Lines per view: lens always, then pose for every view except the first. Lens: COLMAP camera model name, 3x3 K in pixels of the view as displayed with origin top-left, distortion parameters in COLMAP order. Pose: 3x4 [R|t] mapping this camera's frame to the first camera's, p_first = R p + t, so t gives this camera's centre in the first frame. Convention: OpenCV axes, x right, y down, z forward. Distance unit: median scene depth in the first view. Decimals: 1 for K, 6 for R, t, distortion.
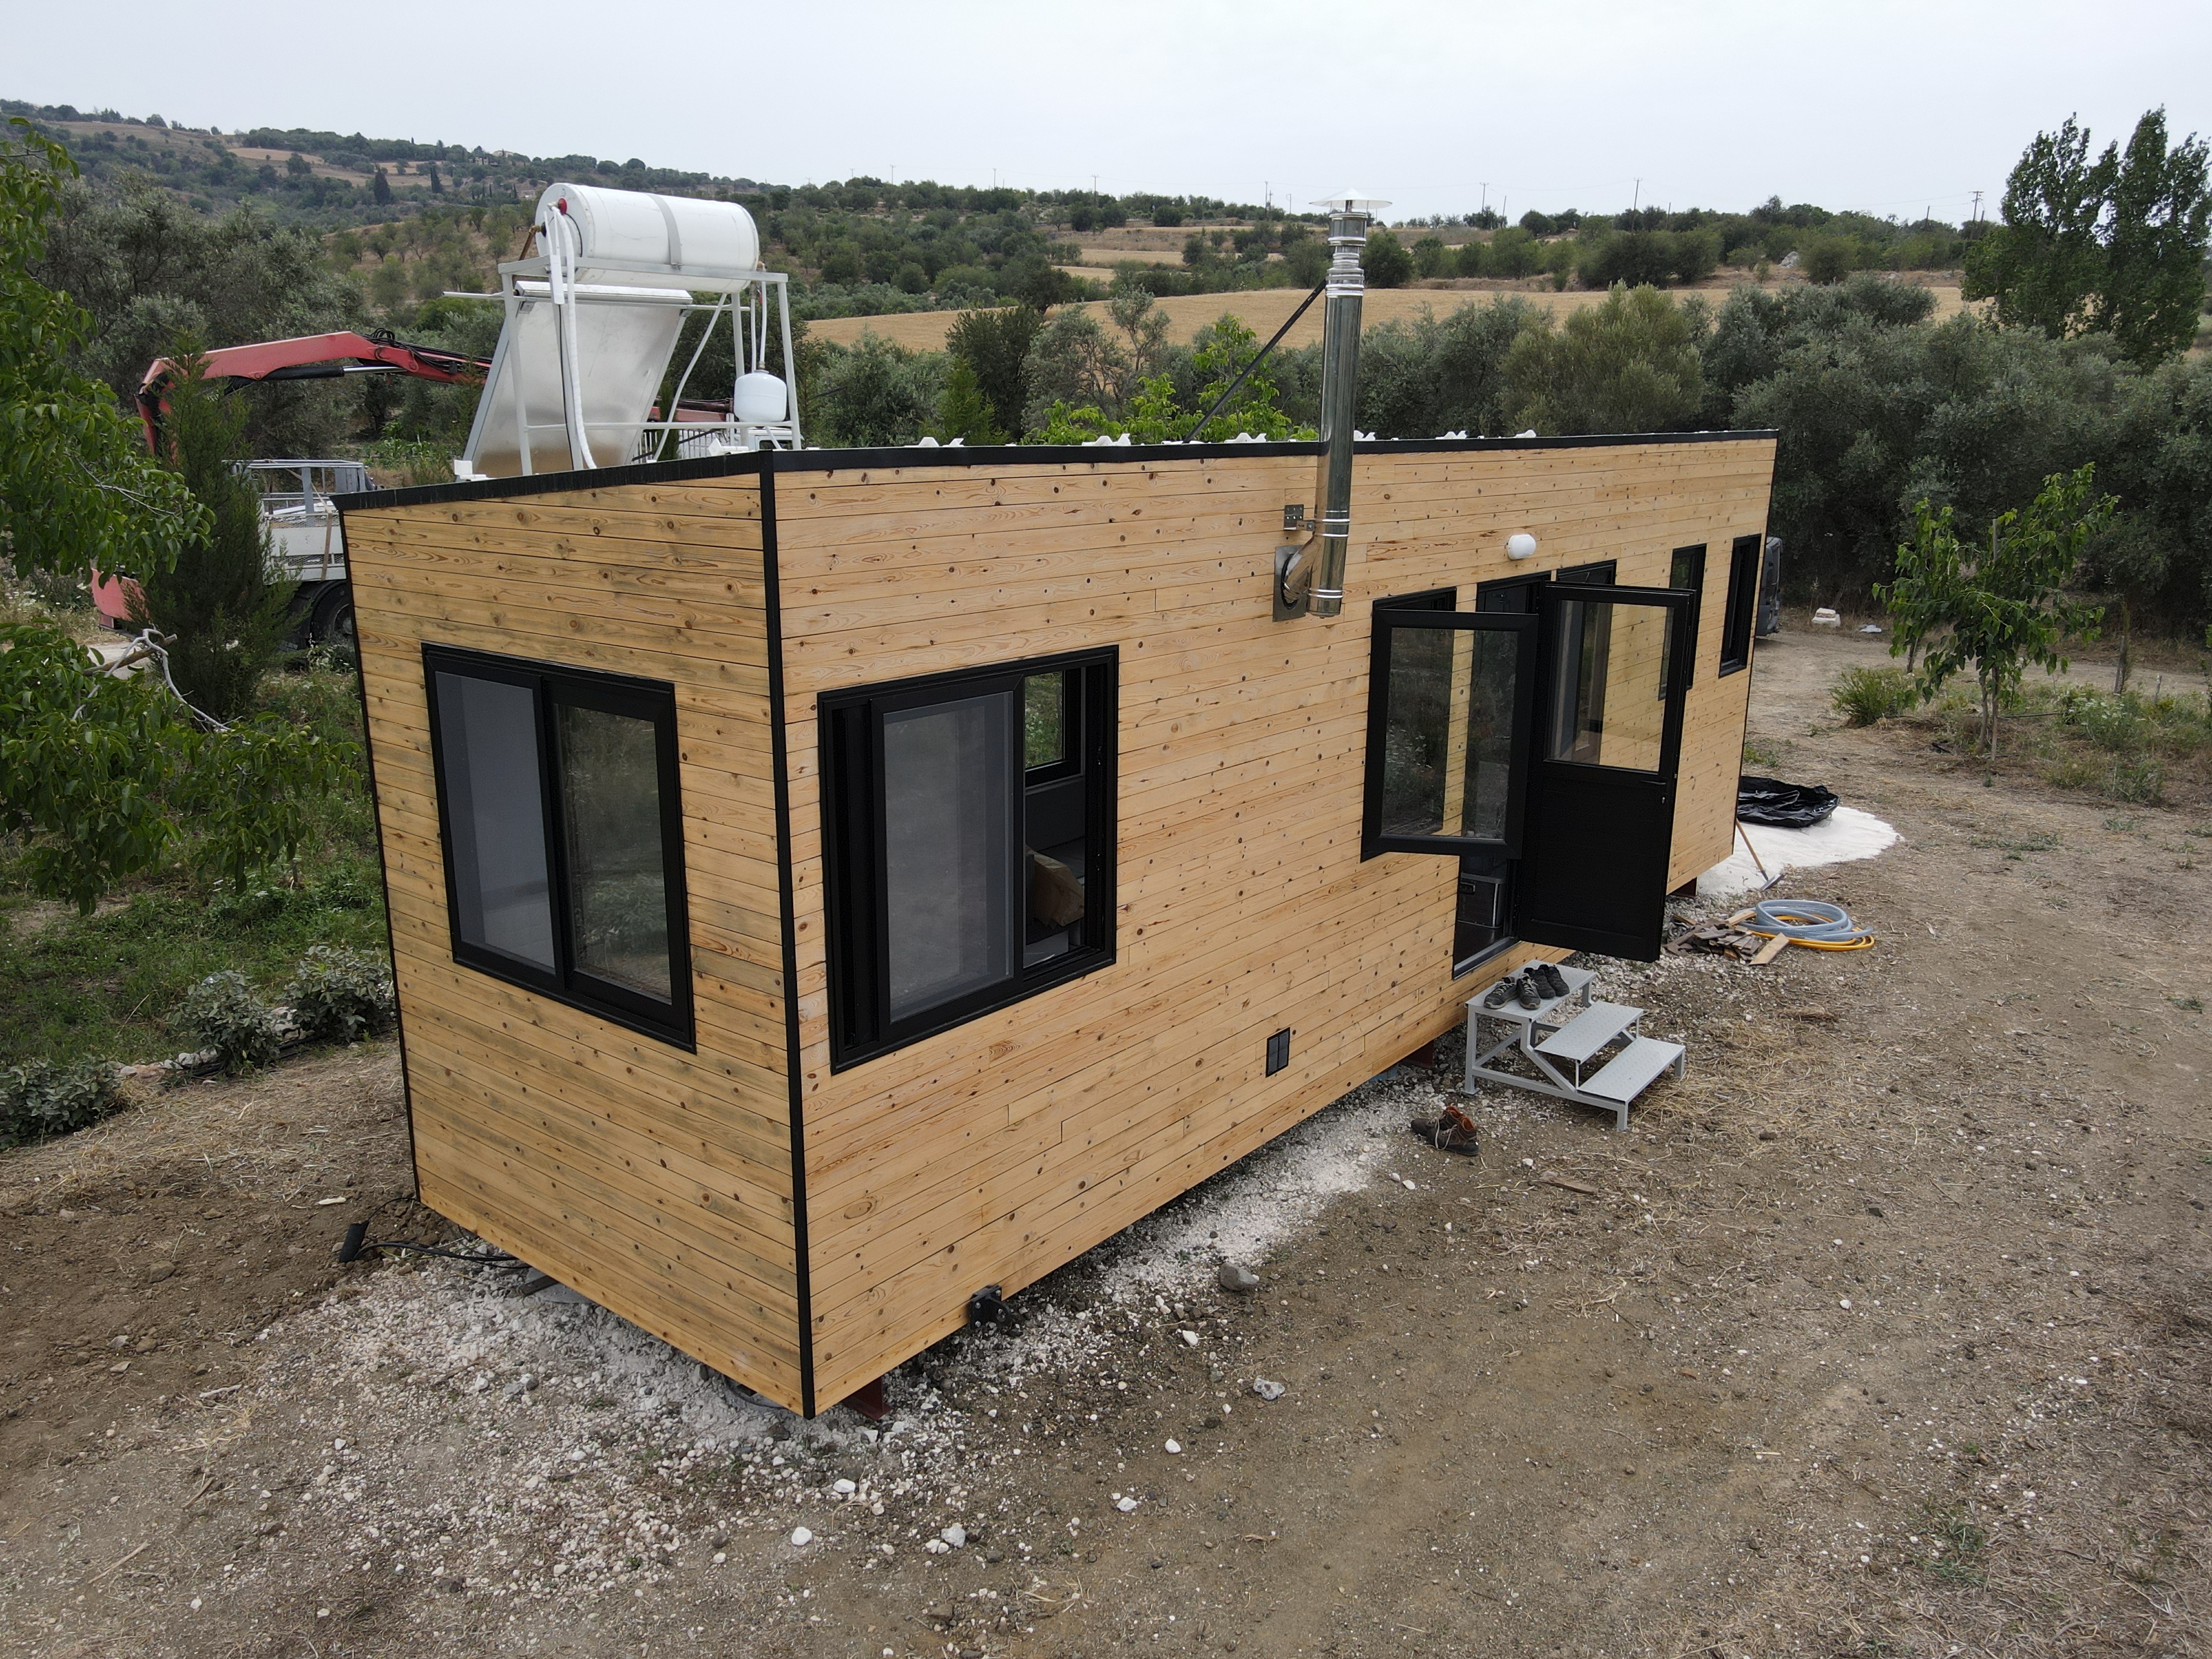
lens RADIAL K [[1579.5, 0, 1104.8], [0, 1579.5, 823.1], [0, 0, 1]] dist [-0.001227, -0.000159]
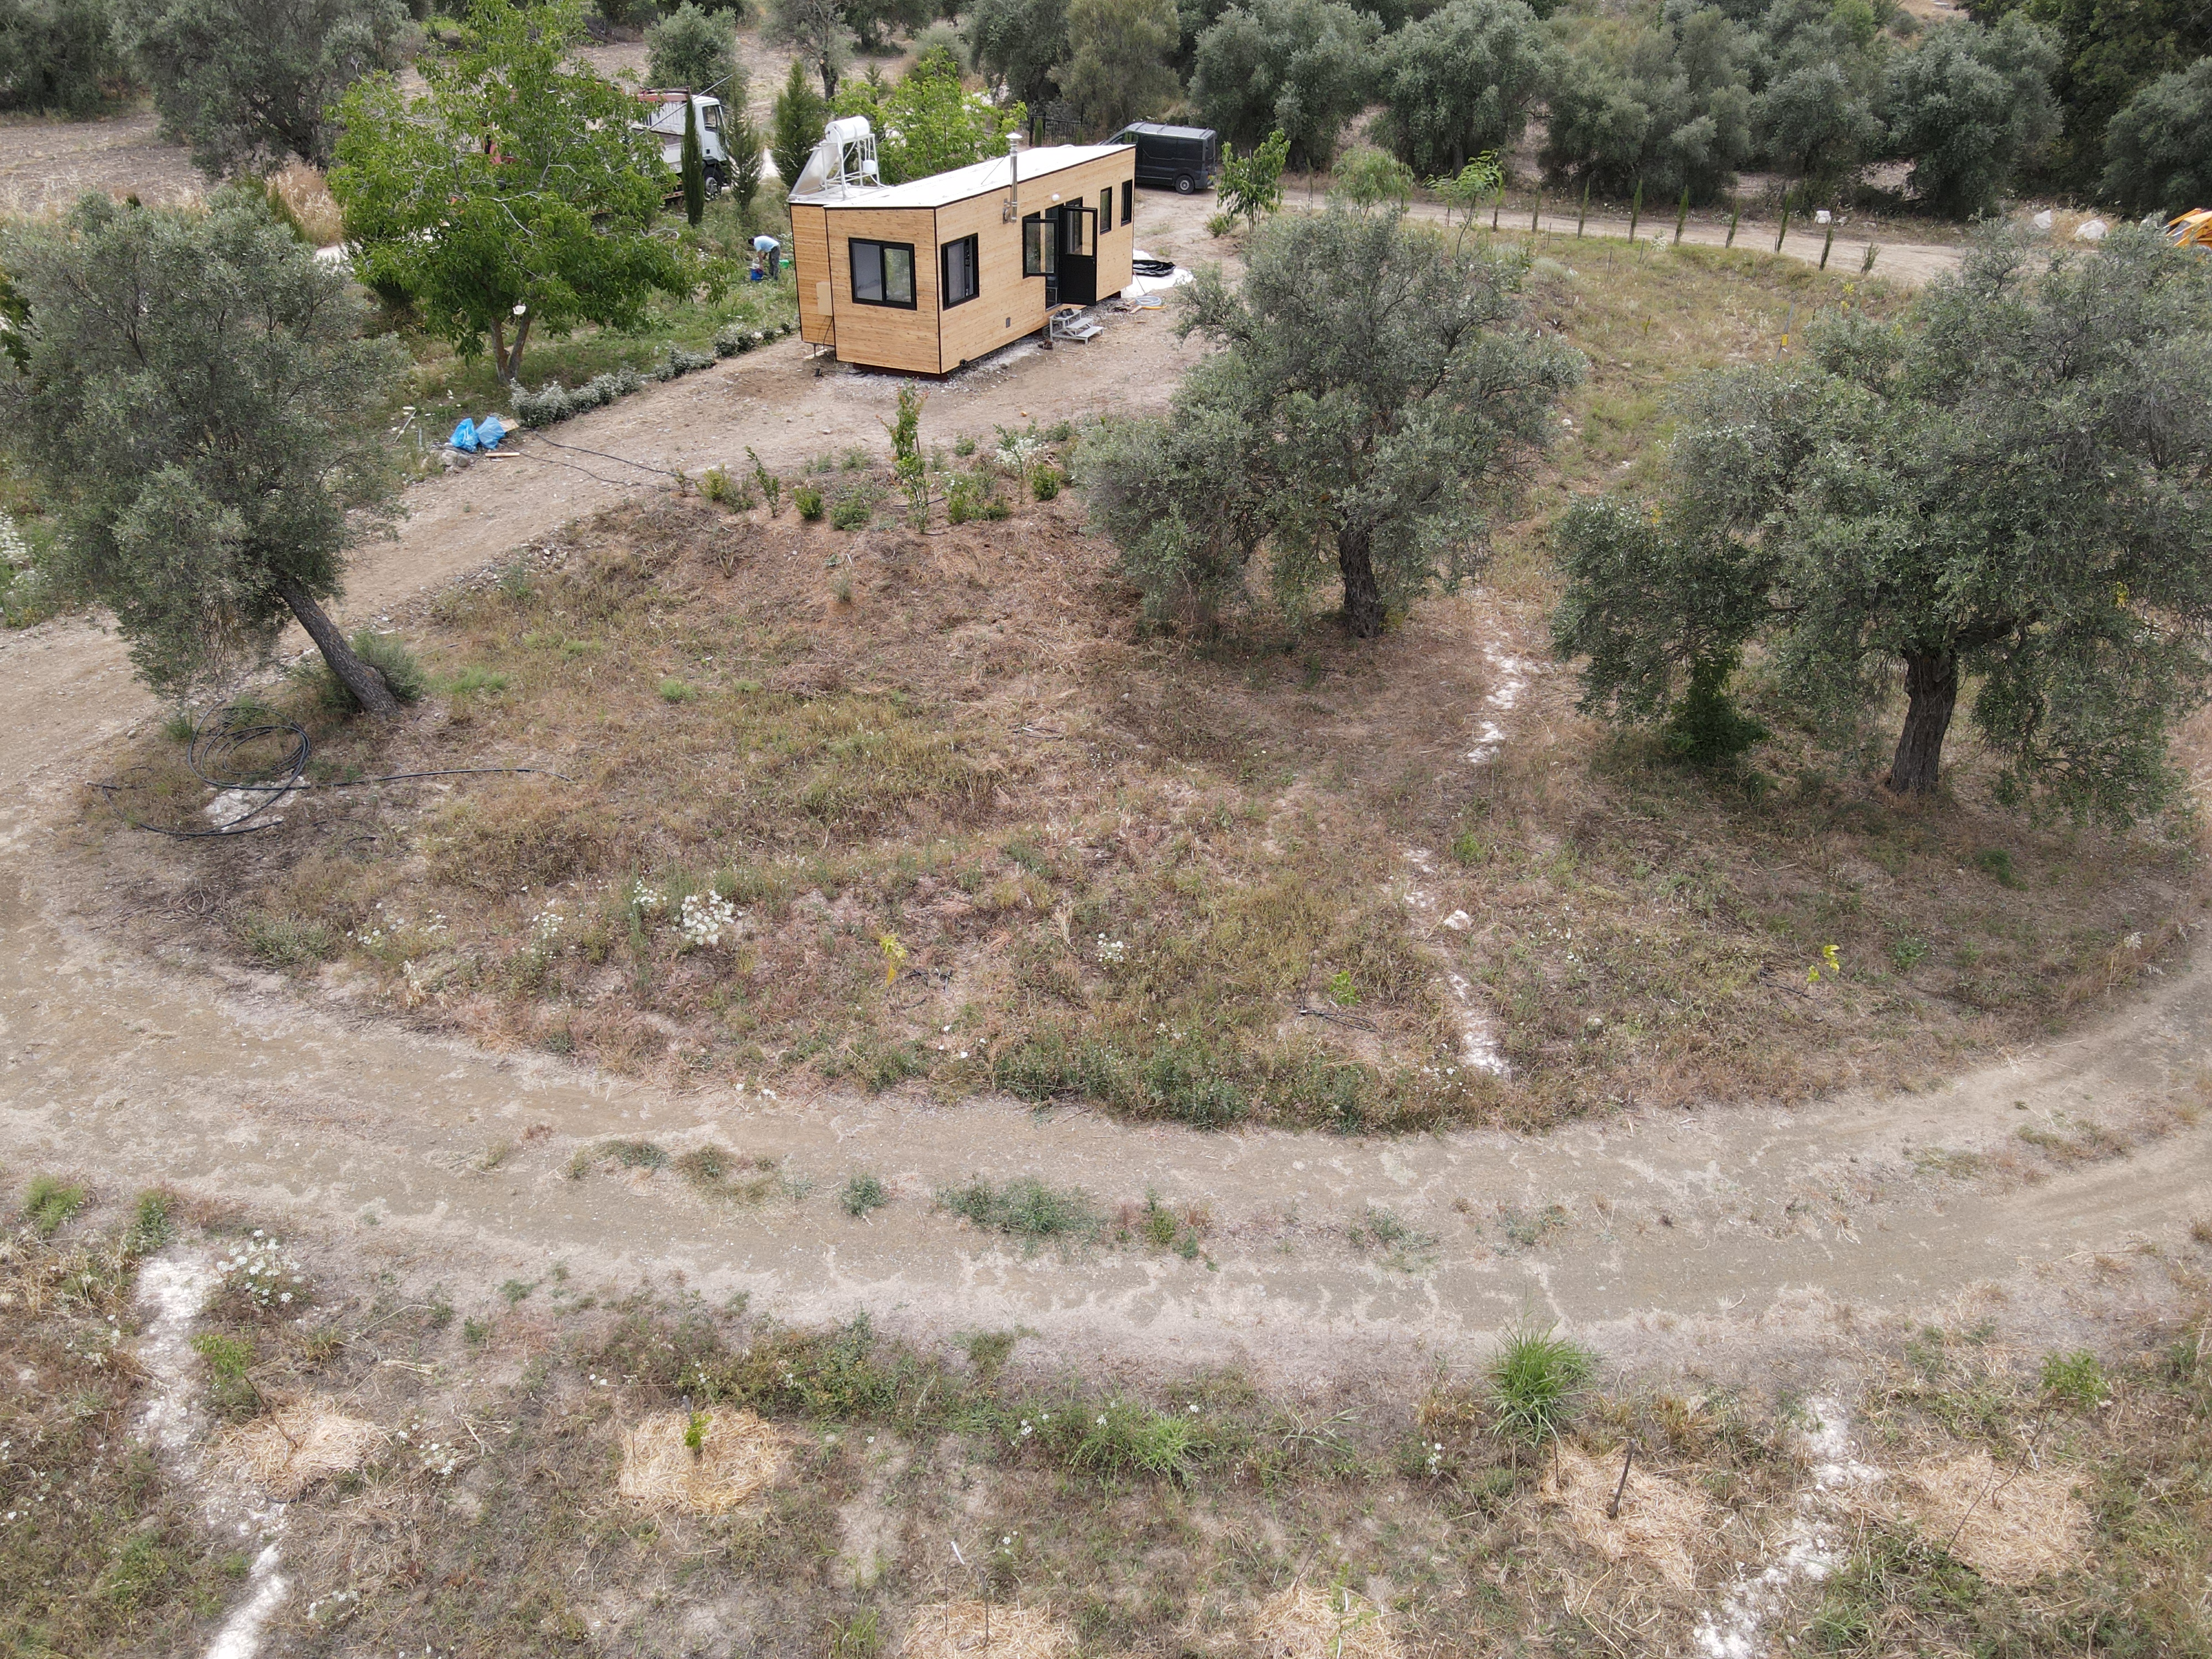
lens RADIAL K [[1579.5, 0, 1093.7], [0, 1579.5, 834.2], [0, 0, 1]] dist [-0.001227, -0.000159]
pose [[0.972514, -0.116249, 0.201750, -0.656982], [0.052666, 0.953821, 0.295724, 0.191209], [-0.226811, -0.276970, 0.933726, -3.297923]]
